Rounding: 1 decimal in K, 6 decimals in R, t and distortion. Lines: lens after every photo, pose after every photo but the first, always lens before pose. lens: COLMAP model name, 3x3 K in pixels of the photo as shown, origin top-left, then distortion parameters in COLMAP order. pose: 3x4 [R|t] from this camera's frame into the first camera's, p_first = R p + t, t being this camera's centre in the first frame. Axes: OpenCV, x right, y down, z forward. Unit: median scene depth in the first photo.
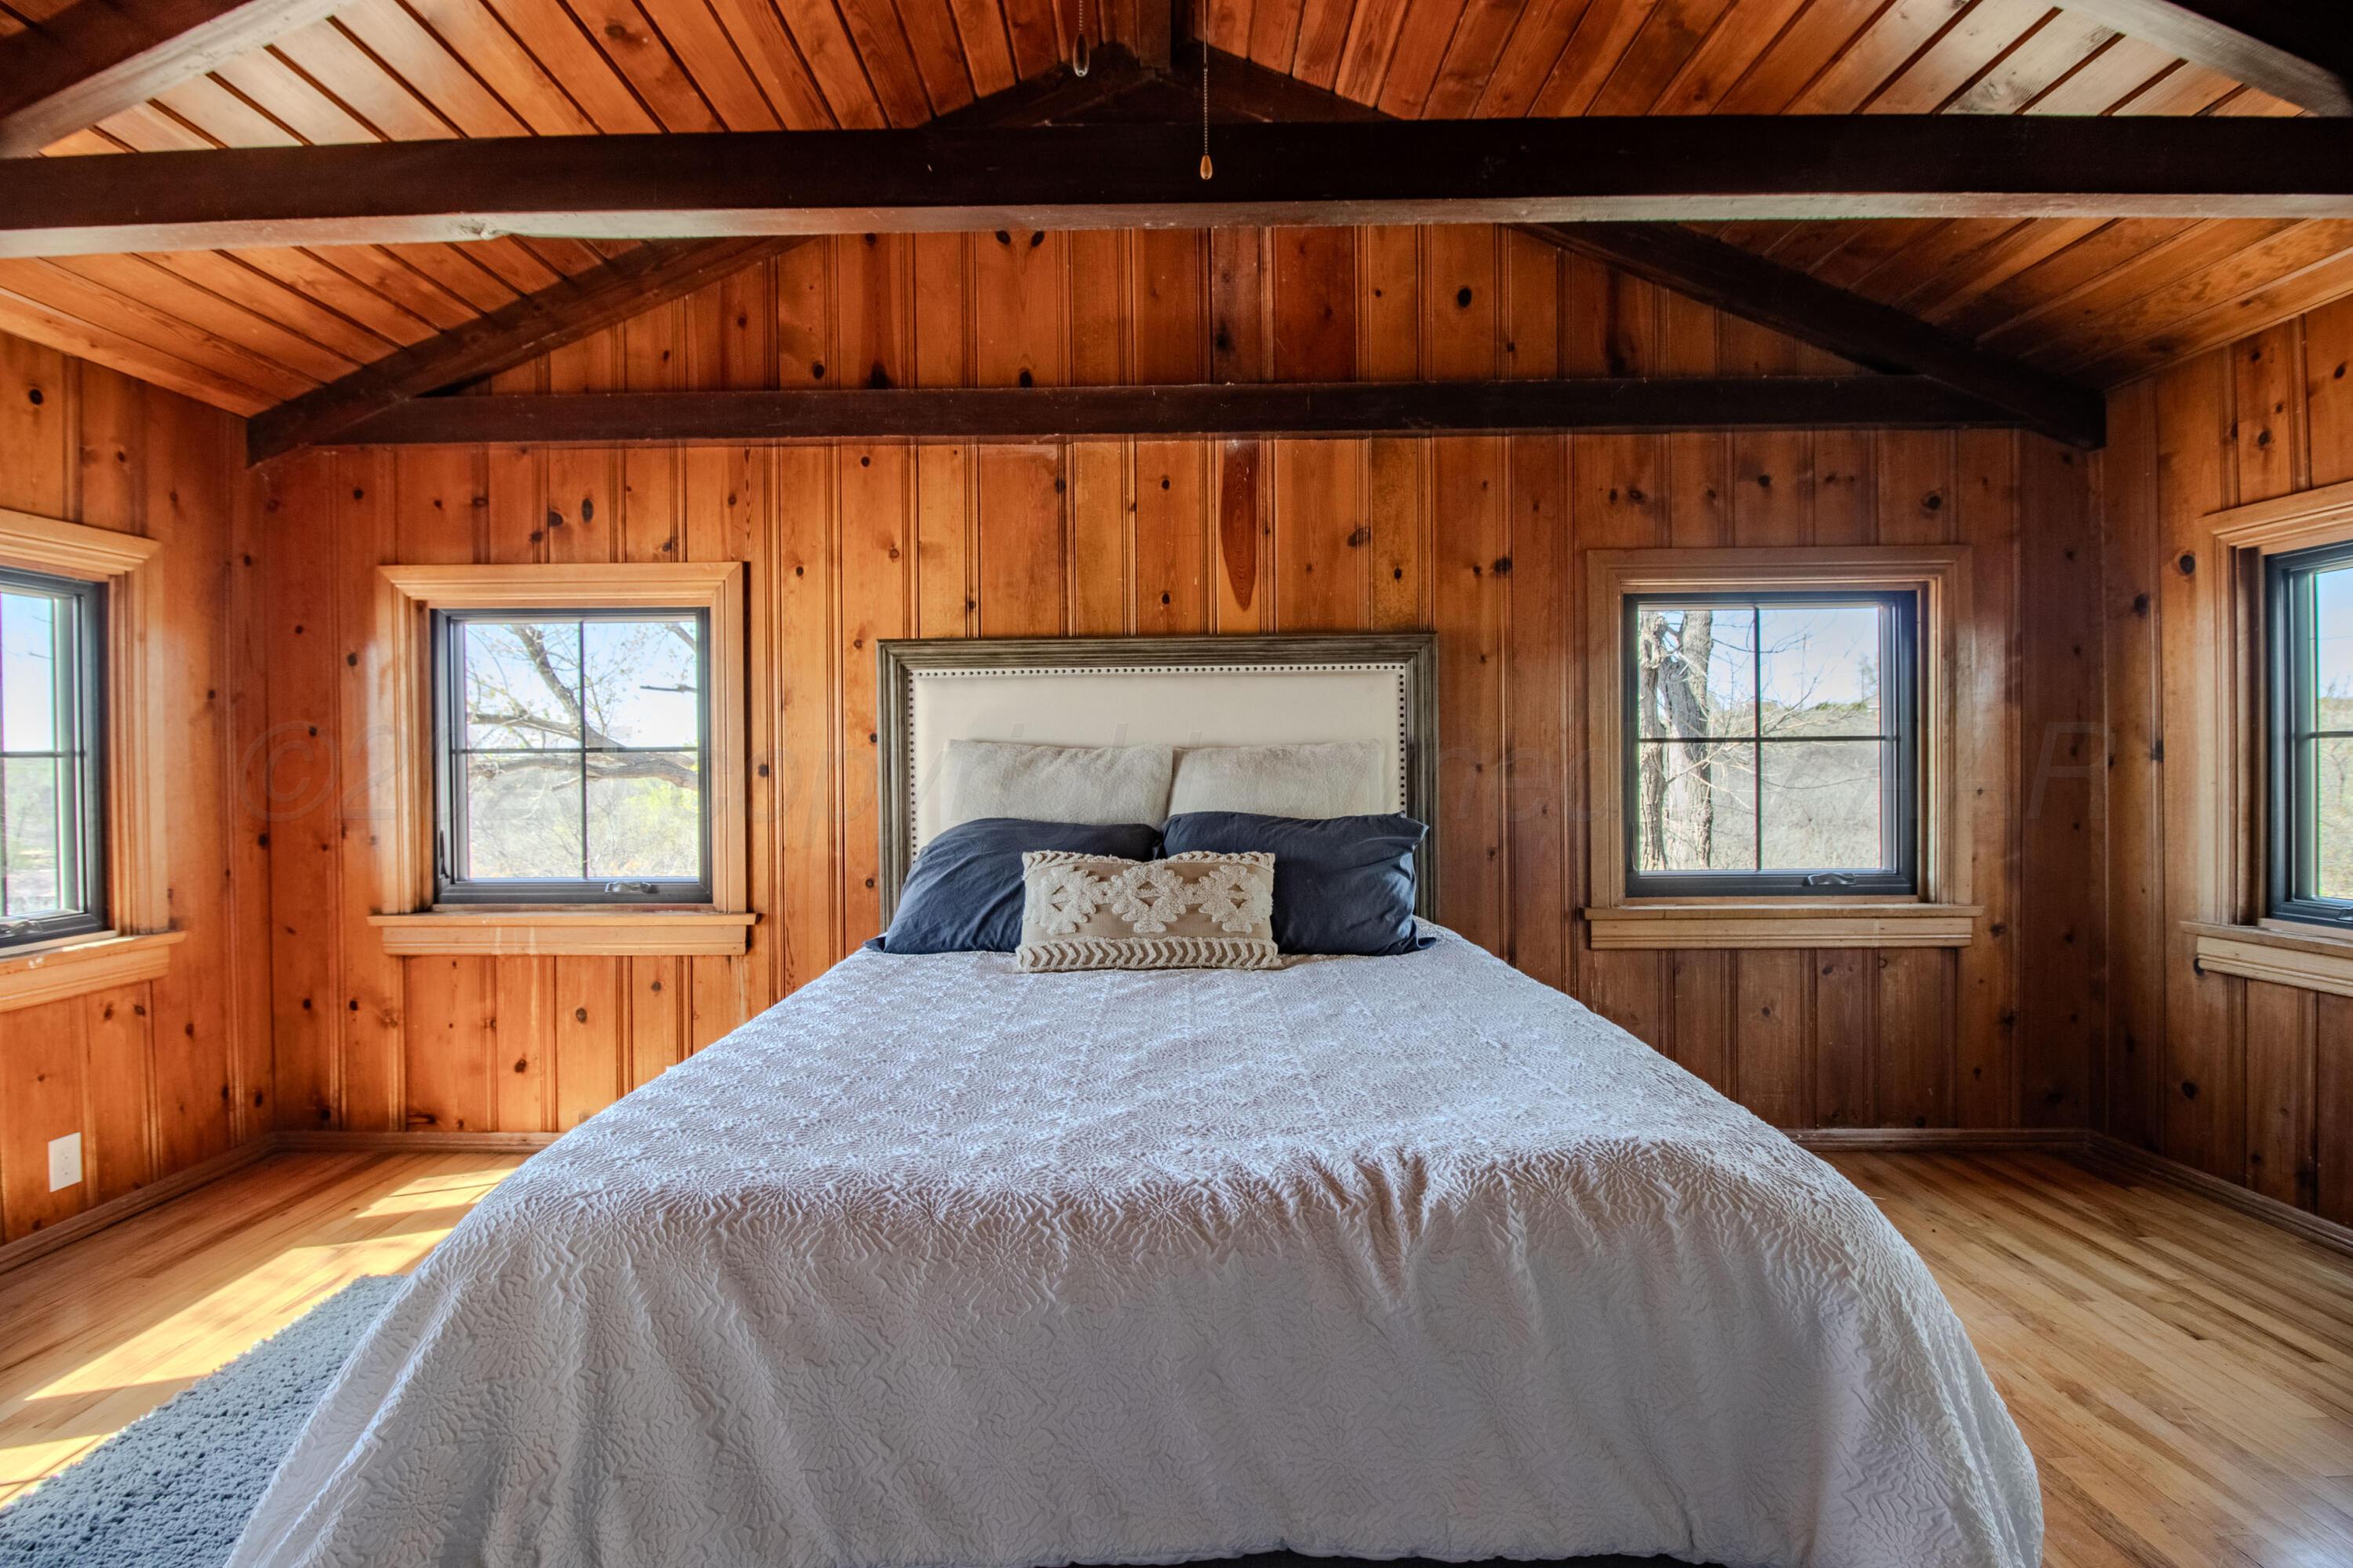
lens RADIAL K [[1097.0, 0, 1137.4], [0, 1097.0, 773.2], [0, 0, 1]] dist [0.000263, -0.012745]
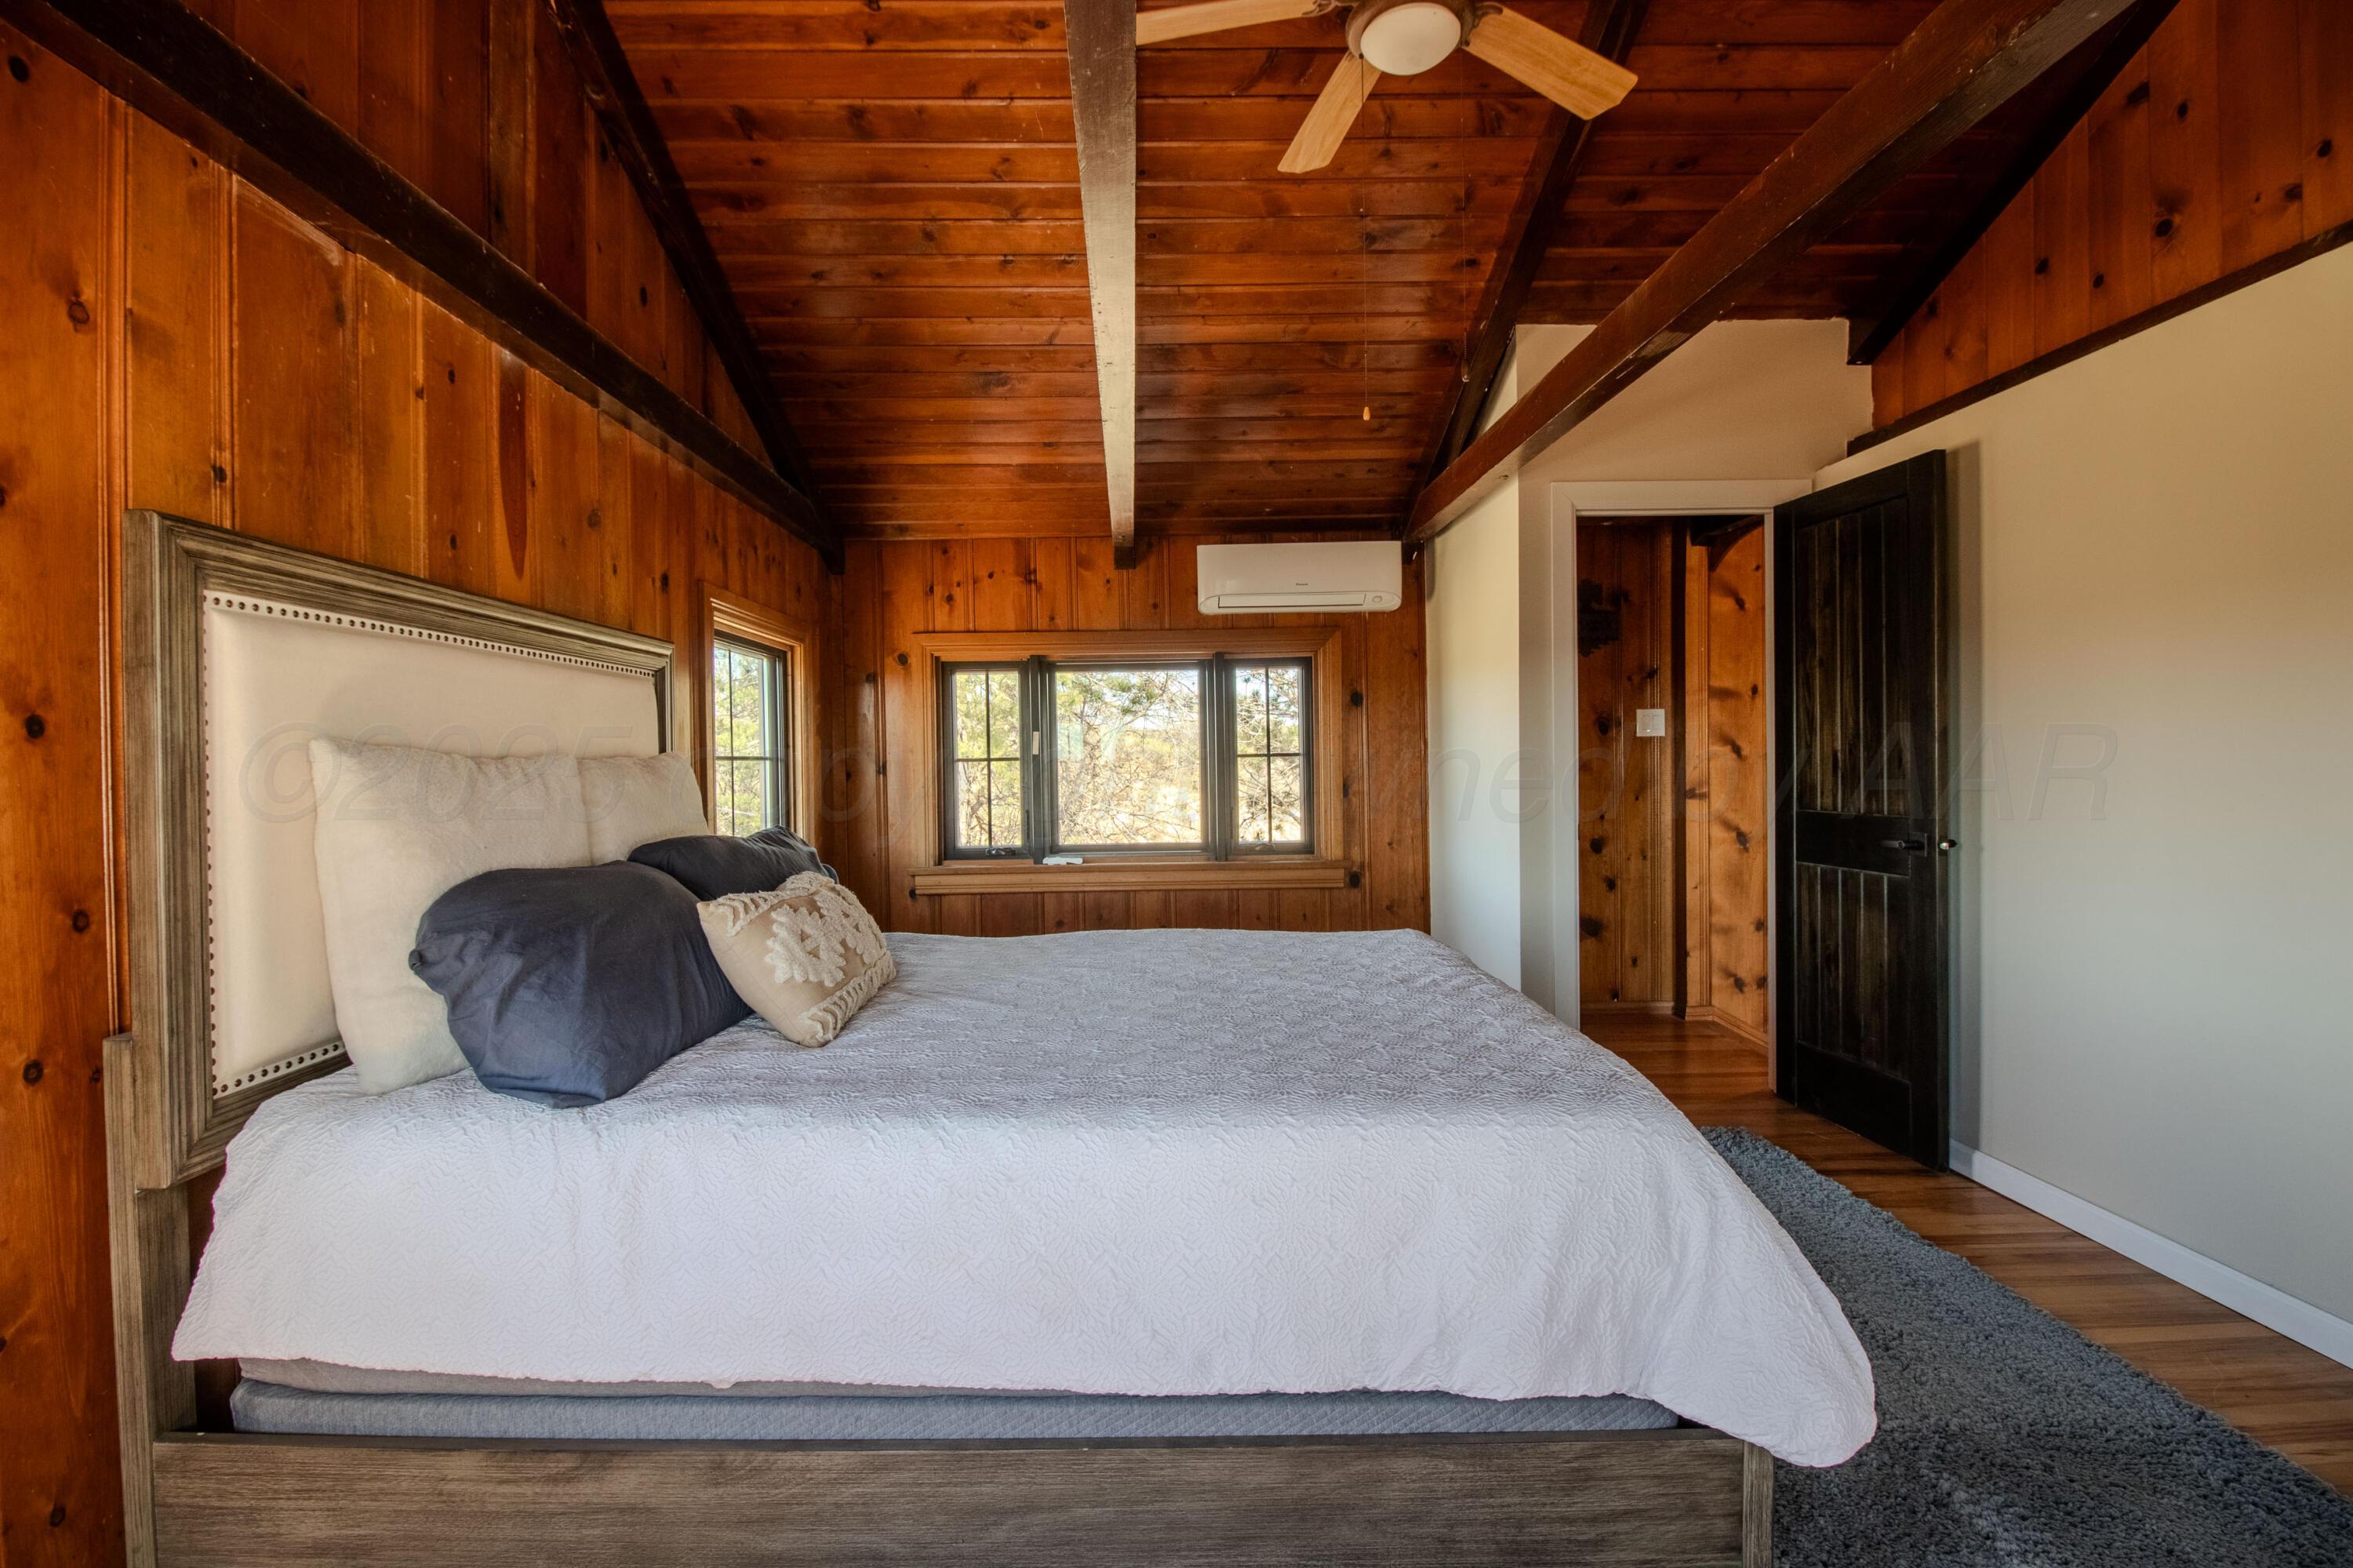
lens RADIAL K [[1097.0, 0, 1137.4], [0, 1097.0, 773.2], [0, 0, 1]] dist [0.000263, -0.012745]
pose [[-0.022187, -0.000649, 0.999754, -0.677137], [0.016055, 0.999871, 0.001005, -0.007854], [-0.999625, 0.016073, -0.022173, 0.593799]]
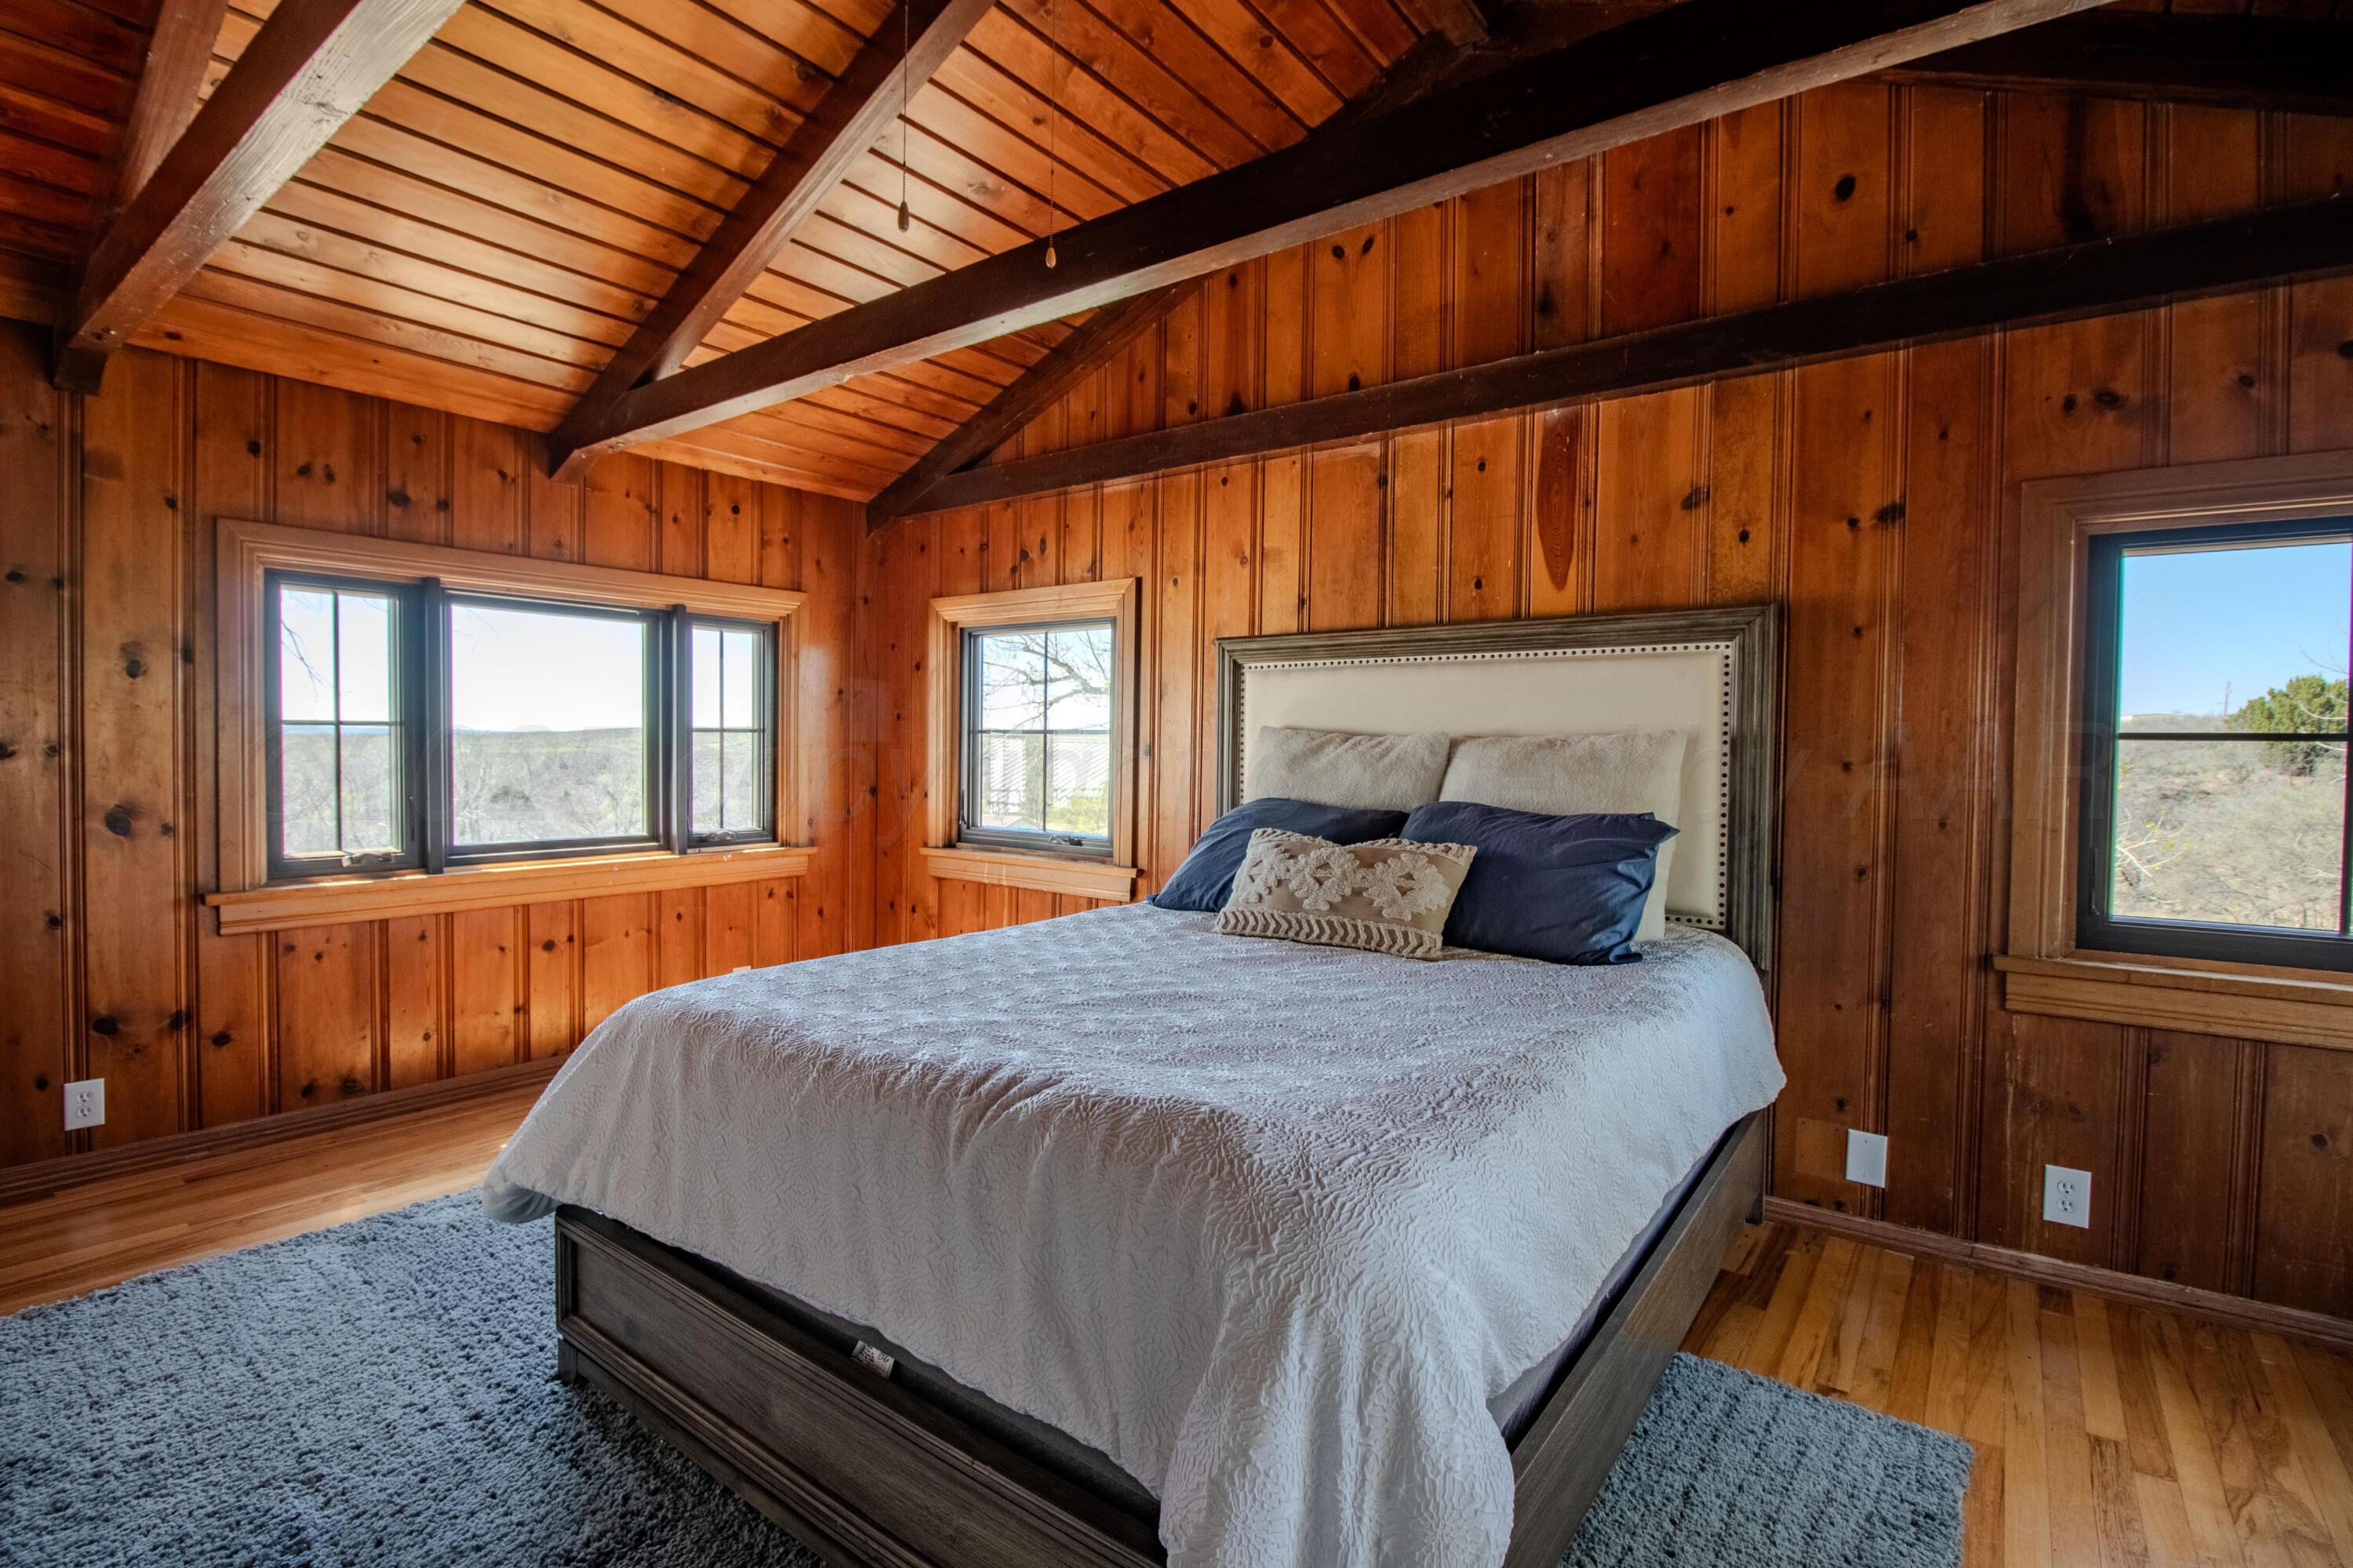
lens RADIAL K [[1097.0, 0, 1137.4], [0, 1097.0, 773.2], [0, 0, 1]] dist [0.000263, -0.012745]
pose [[0.798818, 0.034203, -0.600599, 0.379811], [-0.025356, 0.999409, 0.023190, -0.005442], [0.601038, -0.003296, 0.799214, 0.035283]]
